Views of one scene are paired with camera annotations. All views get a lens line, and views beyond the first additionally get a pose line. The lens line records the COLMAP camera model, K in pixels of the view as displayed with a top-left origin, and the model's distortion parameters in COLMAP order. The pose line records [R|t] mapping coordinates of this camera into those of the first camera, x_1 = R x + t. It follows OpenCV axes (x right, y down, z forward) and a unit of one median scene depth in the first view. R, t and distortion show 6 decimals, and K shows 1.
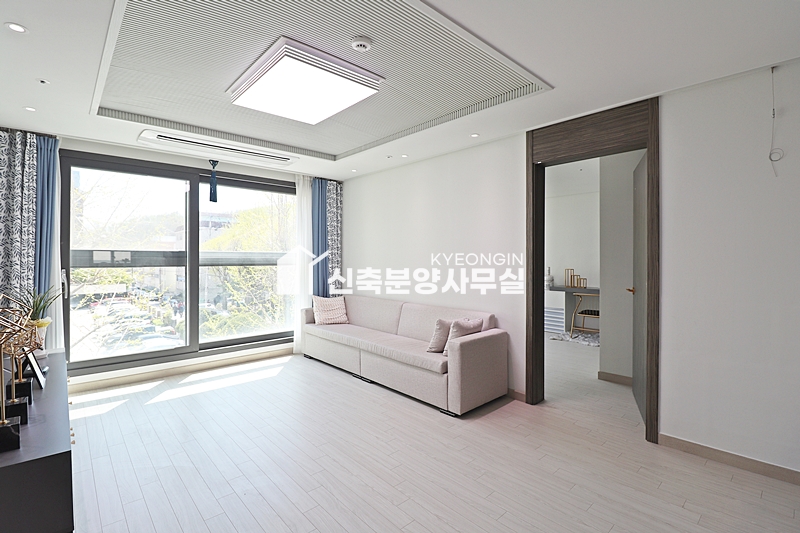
lens RADIAL K [[372.6, 0, 397.7], [0, 372.6, 263.8], [0, 0, 1]] dist [-0.003107, -0.000584]
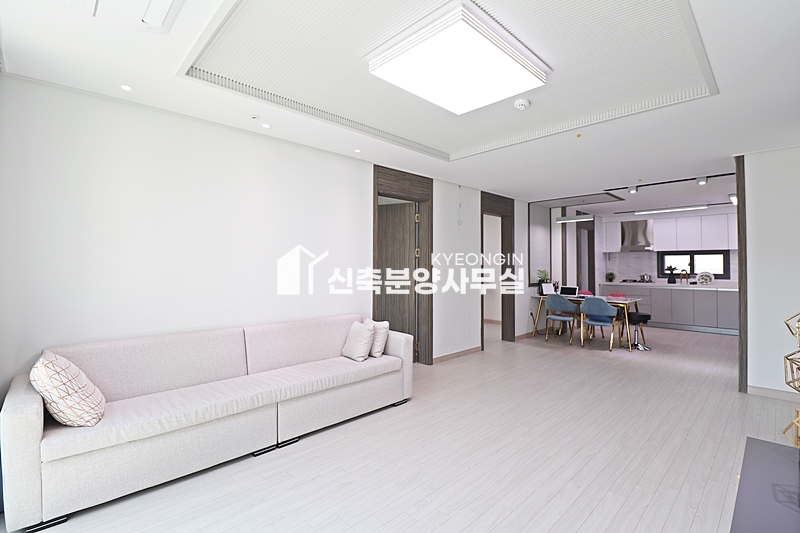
lens RADIAL K [[372.6, 0, 396.4], [0, 372.6, 262.3], [0, 0, 1]] dist [-0.003107, -0.000584]
pose [[-0.026869, -0.000788, 0.999639, -0.971489], [0.006476, 0.999979, 0.000963, -0.024558], [-0.999618, 0.006499, -0.026863, 1.020849]]
